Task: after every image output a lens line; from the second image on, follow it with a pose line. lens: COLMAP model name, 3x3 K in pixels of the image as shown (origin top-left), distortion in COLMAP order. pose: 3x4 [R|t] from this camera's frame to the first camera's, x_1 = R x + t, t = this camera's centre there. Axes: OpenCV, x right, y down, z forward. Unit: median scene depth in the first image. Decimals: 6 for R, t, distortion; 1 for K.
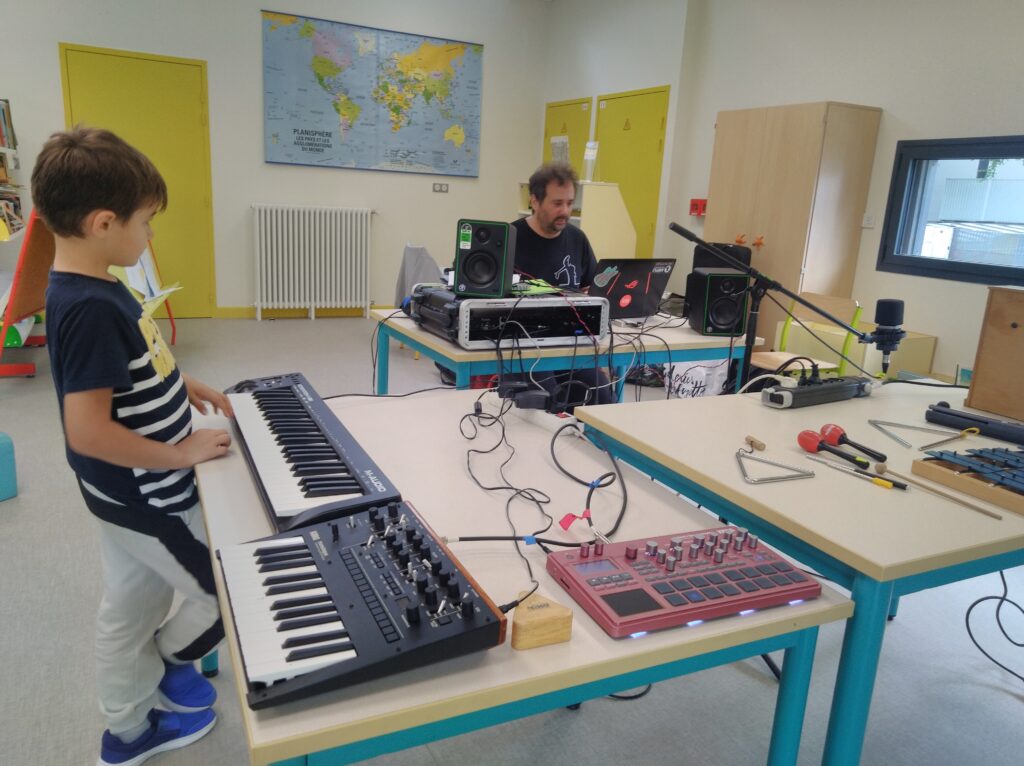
lens RADIAL K [[741.7, 0, 512.3], [0, 741.7, 381.4], [0, 0, 1]] dist [0.008885, -0.012734]
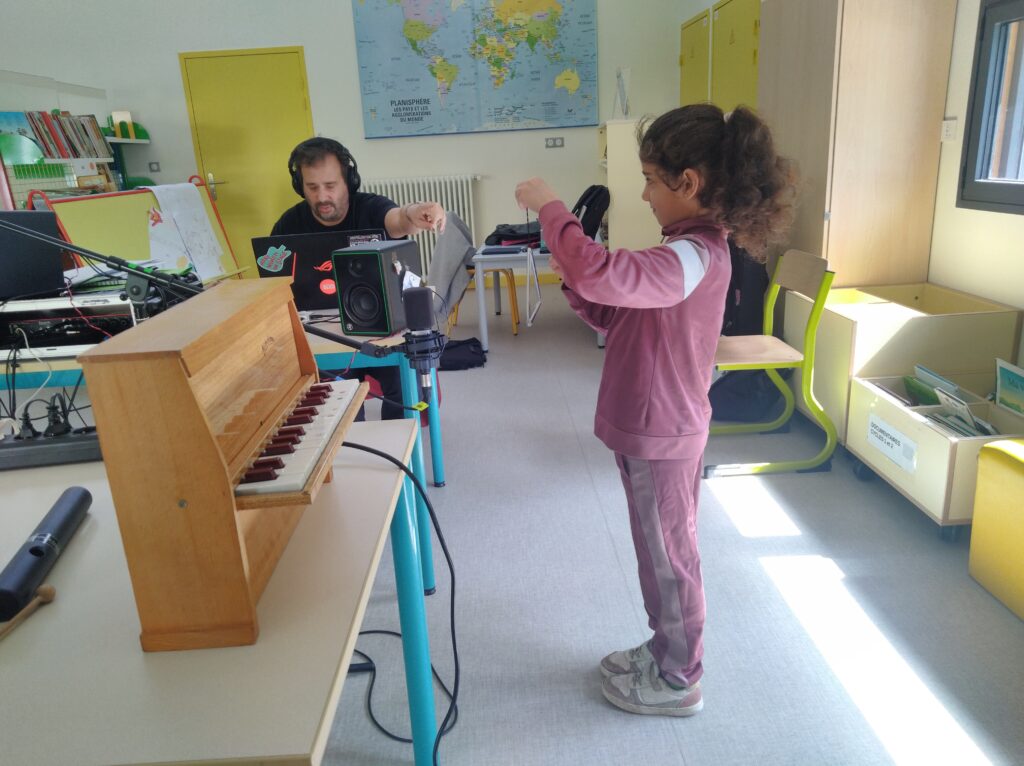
lens RADIAL K [[741.7, 0, 509.0], [0, 741.7, 381.9], [0, 0, 1]] dist [0.008885, -0.012734]
pose [[0.894760, 0.028436, -0.445640, 0.281985], [-0.002985, 0.998329, 0.057710, -0.022768], [0.446537, -0.050306, 0.893350, 0.160491]]
